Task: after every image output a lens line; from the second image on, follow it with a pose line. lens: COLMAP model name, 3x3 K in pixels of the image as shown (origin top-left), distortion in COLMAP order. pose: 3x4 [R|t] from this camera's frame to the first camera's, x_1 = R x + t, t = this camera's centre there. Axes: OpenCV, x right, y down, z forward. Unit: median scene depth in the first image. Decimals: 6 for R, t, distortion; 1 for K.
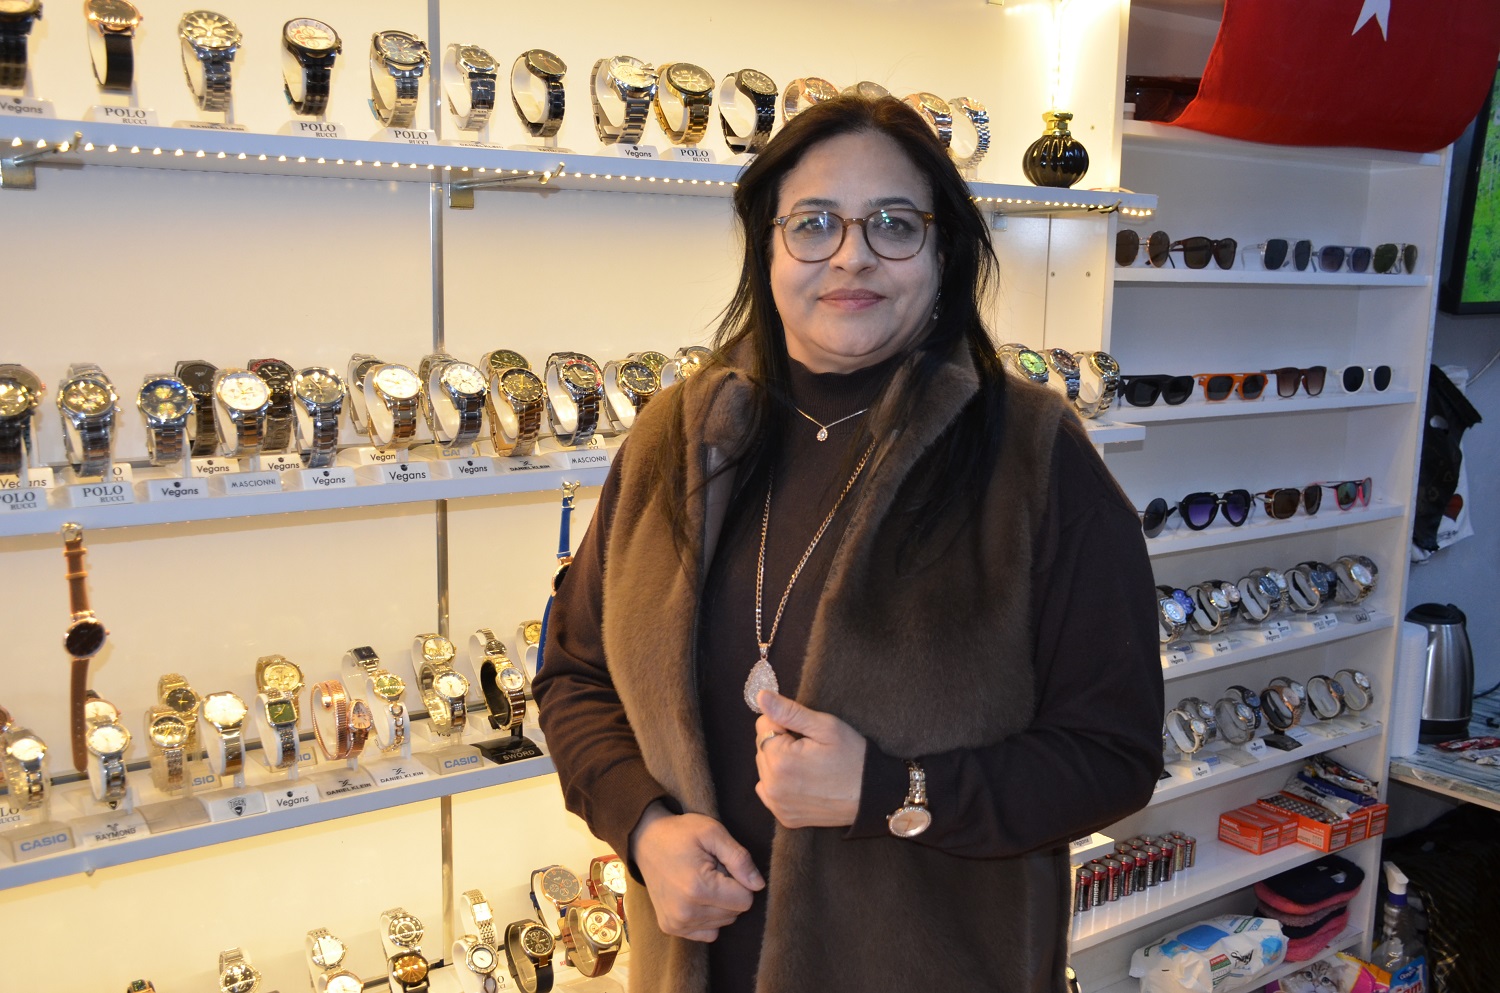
lens RADIAL K [[1470.9, 0, 750.0], [0, 1470.9, 496.5], [0, 0, 1]] dist [-0.052517, 0.135935]
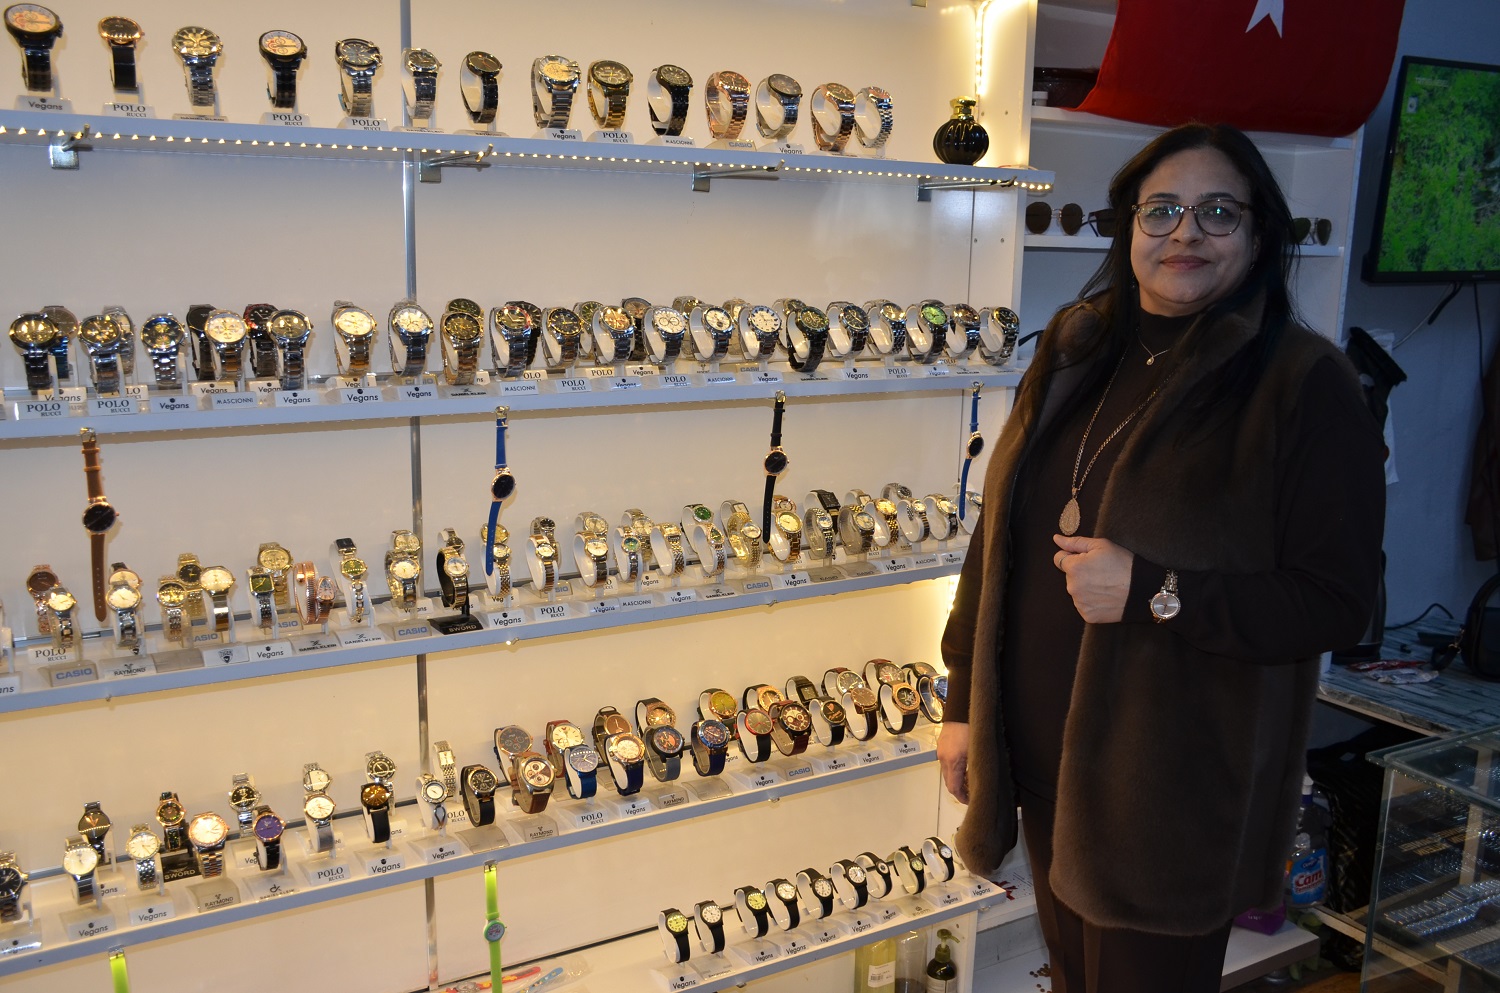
lens RADIAL K [[1341.3, 0, 750.0], [0, 1341.3, 496.5], [0, 0, 1]] dist [-0.101630, 0.133550]
pose [[0.996034, 0.021775, -0.086264, 0.172727], [-0.018659, 0.999150, 0.036760, 0.019455], [0.086991, -0.035004, 0.995594, -0.087278]]
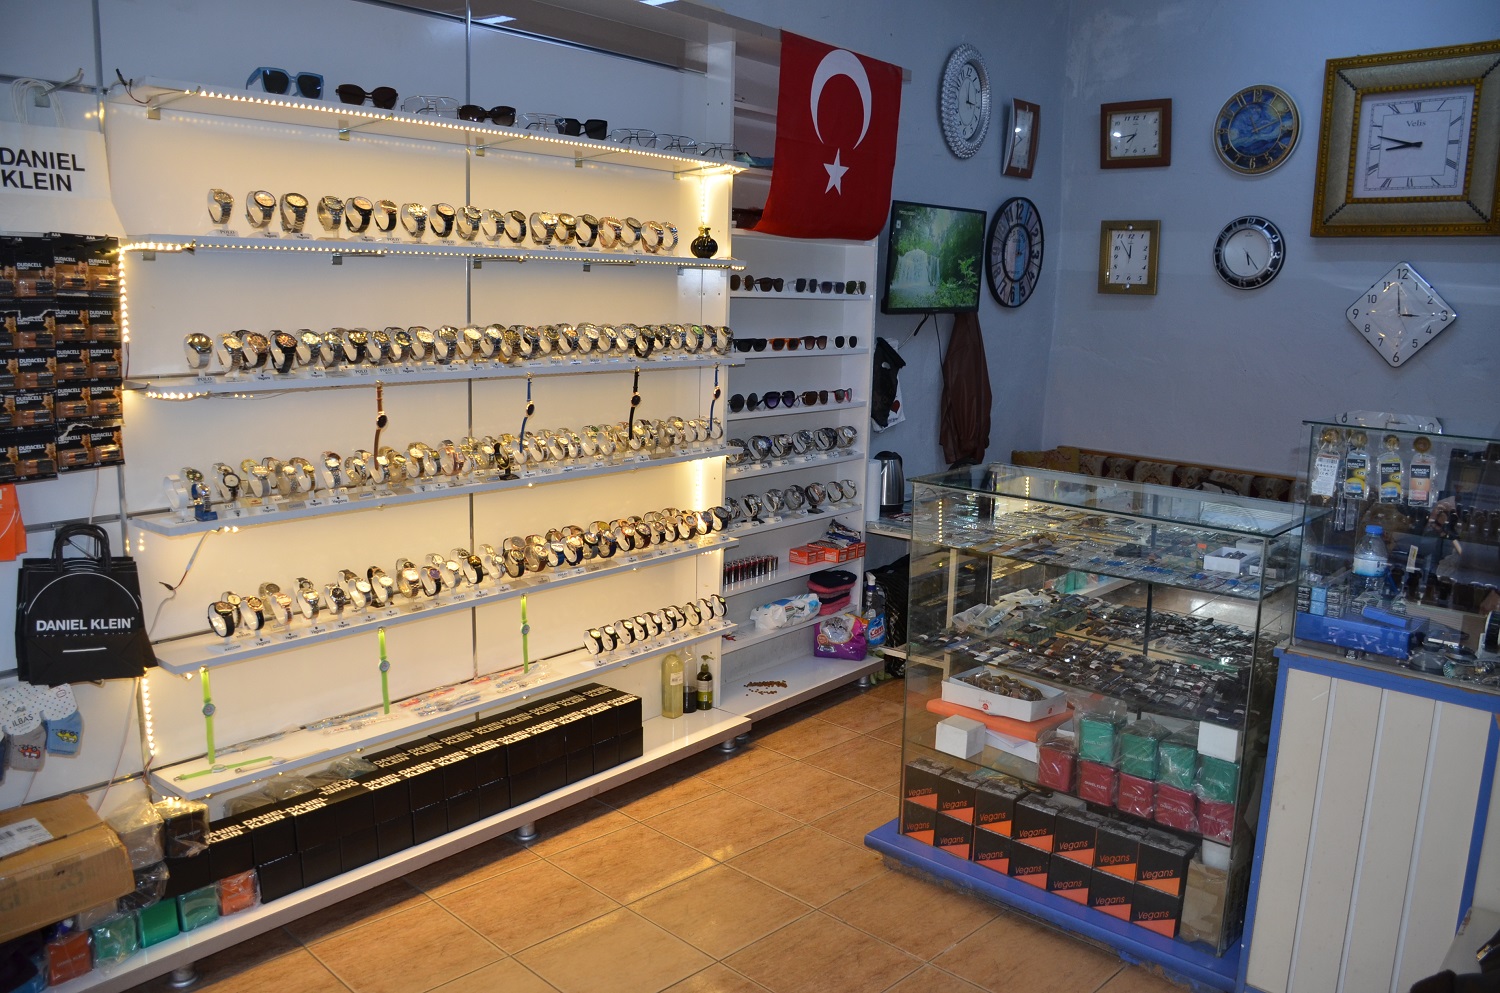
lens RADIAL K [[1170.5, 0, 750.0], [0, 1170.5, 496.5], [0, 0, 1]] dist [-0.154094, 0.110503]
pose [[0.969688, -0.039729, 0.241096, -0.240925], [0.035019, 0.999103, 0.023789, 0.170314], [-0.241825, -0.014625, 0.970210, -1.083095]]
